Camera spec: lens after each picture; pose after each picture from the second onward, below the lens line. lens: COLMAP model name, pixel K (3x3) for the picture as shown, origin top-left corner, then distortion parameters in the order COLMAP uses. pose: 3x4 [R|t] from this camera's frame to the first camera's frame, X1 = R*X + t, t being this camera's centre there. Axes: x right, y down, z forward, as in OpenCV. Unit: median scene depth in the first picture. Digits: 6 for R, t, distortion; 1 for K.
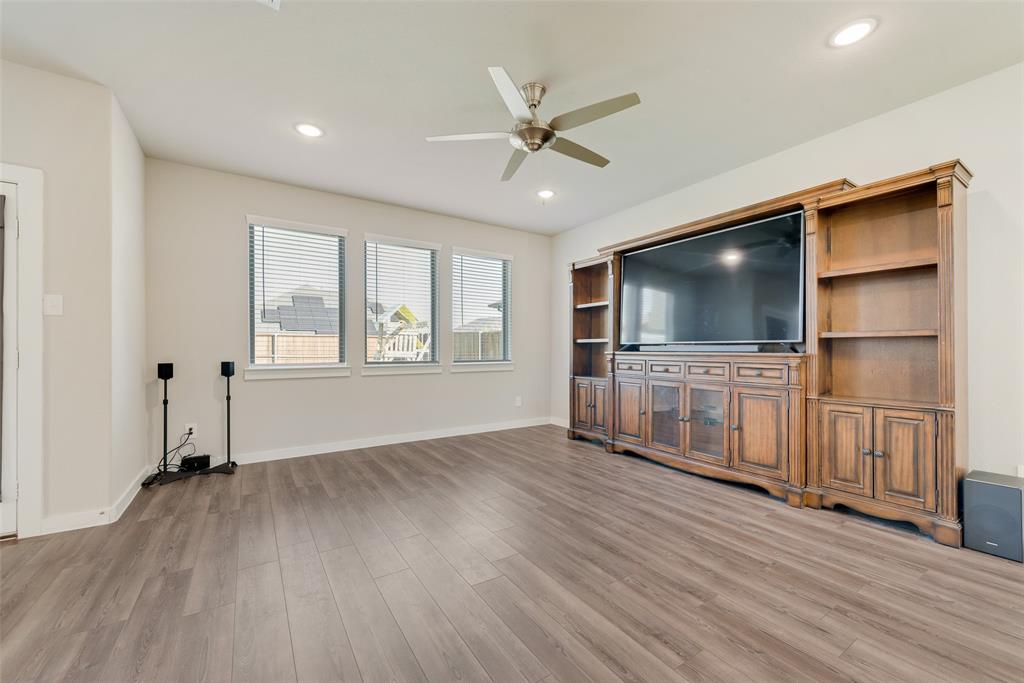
lens RADIAL K [[400.0, 0, 524.8], [0, 400.0, 347.1], [0, 0, 1]] dist [0.000394, -0.000066]
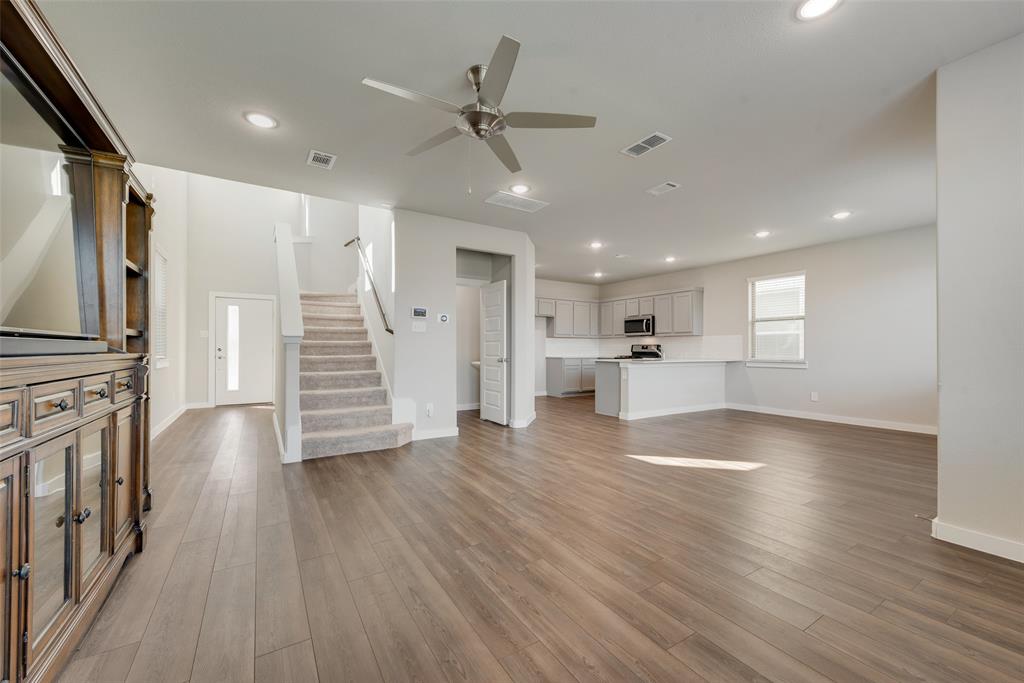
lens RADIAL K [[404.7, 0, 514.4], [0, 404.7, 346.4], [0, 0, 1]] dist [0.010665, -0.000082]
pose [[-0.998920, -0.004859, 0.046198, -0.071196], [-0.005236, 0.999954, -0.008038, 0.005700], [-0.046157, -0.008271, -0.998900, 1.381524]]
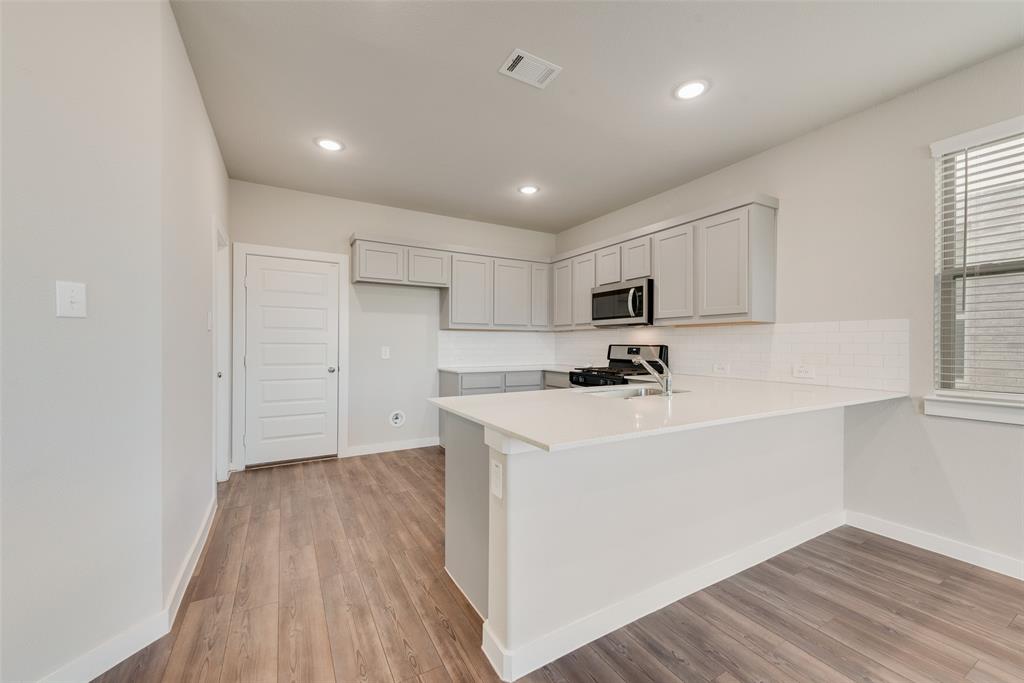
lens RADIAL K [[404.7, 0, 514.4], [0, 404.7, 346.4], [0, 0, 1]] dist [0.010665, -0.000082]
pose [[-0.996798, -0.005246, 0.079784, -0.503943], [-0.005046, 0.999984, 0.002708, -0.025319], [-0.079797, 0.002297, -0.996809, 0.055932]]
